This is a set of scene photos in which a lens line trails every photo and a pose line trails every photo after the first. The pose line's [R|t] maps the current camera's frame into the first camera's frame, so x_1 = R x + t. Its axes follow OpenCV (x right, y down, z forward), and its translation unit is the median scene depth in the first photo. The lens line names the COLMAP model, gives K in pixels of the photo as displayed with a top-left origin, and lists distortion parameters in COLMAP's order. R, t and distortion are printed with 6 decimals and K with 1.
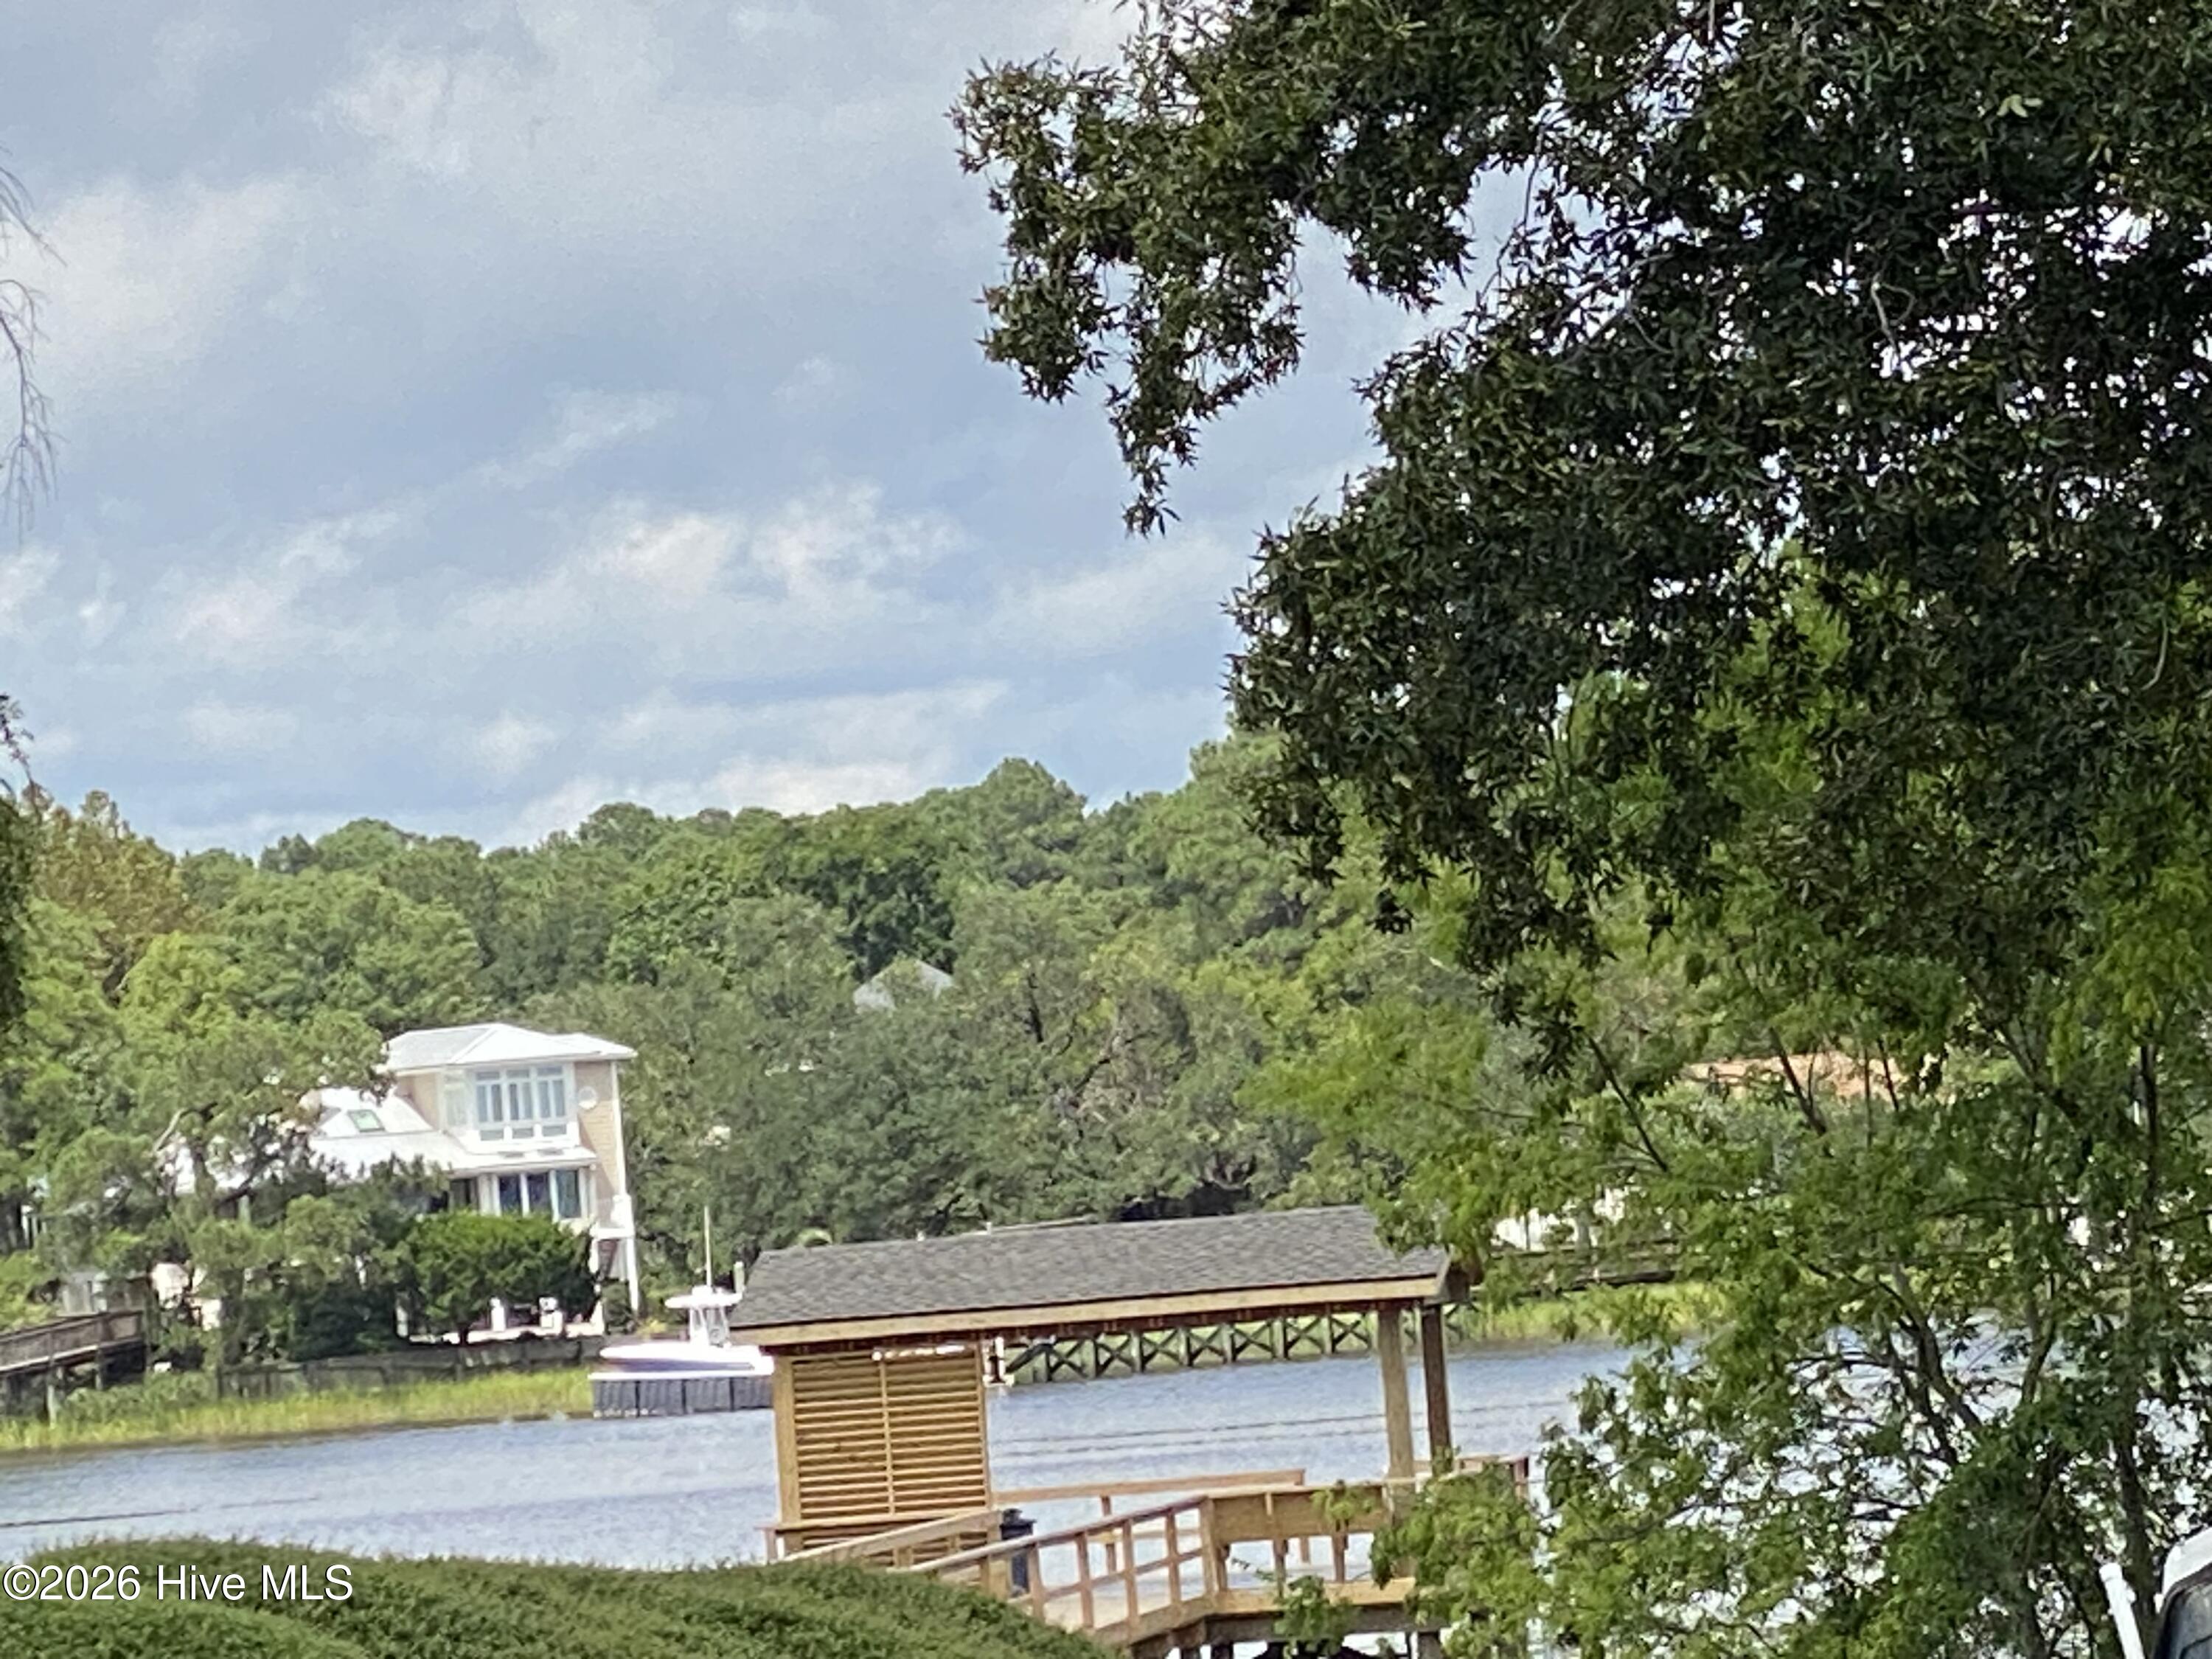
lens RADIAL K [[12621.5, 0, 1106.0], [0, 12621.5, 829.5], [0, 0, 1]] dist [0.144502, -3.297796]
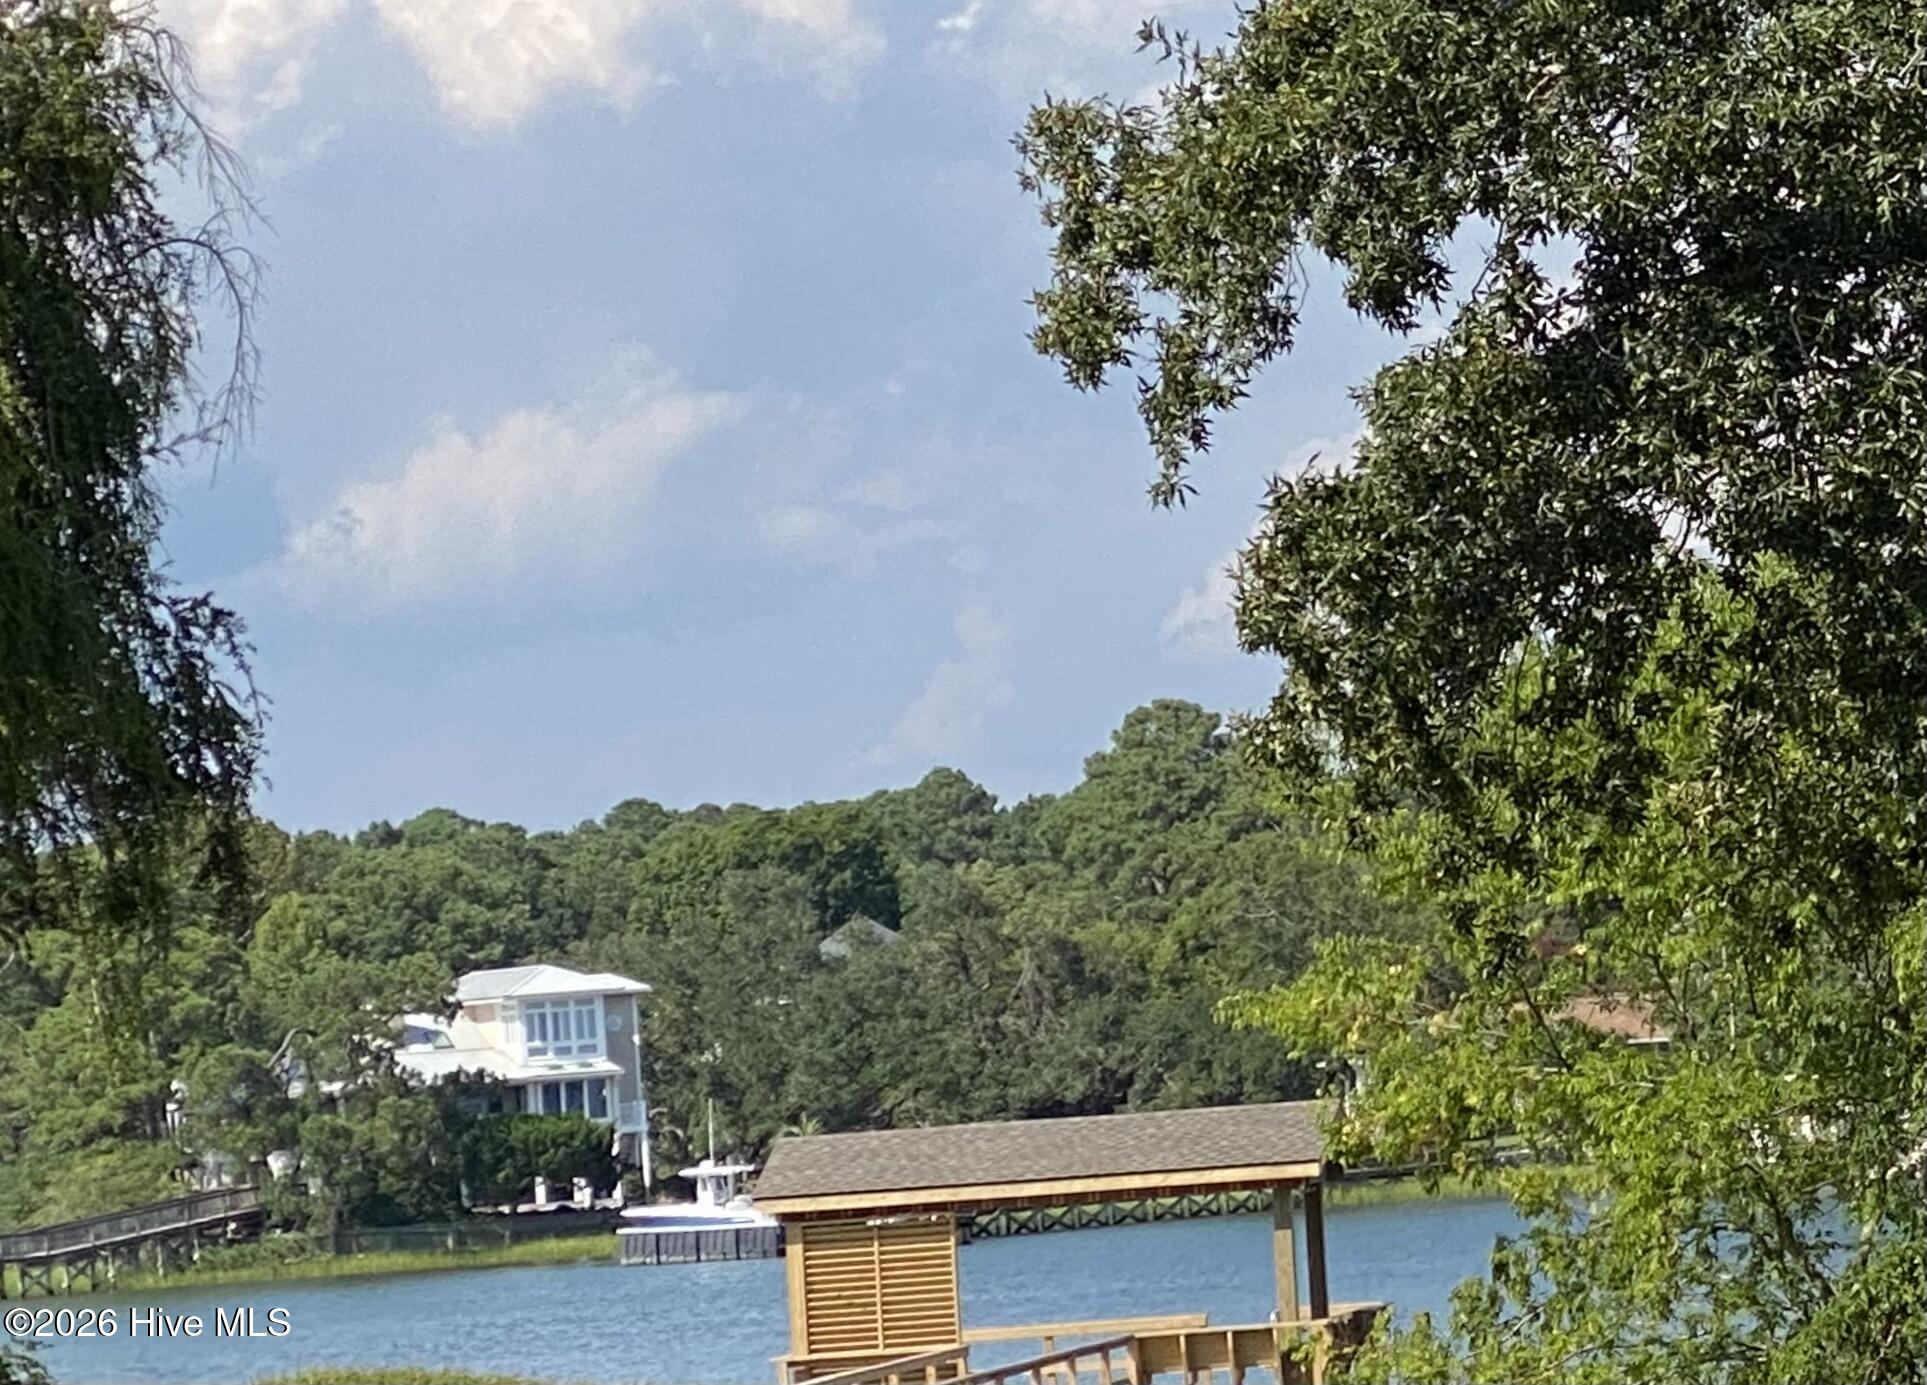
lens RADIAL K [[5326.8, 0, 963.4], [0, 5326.8, 891.5], [0, 0, 1]] dist [-0.026365, 0.052782]
pose [[0.997133, 0.012018, 0.074714, -0.046165], [-0.009774, 0.999492, -0.030333, 0.023991], [-0.075040, 0.029516, 0.996744, 0.457433]]
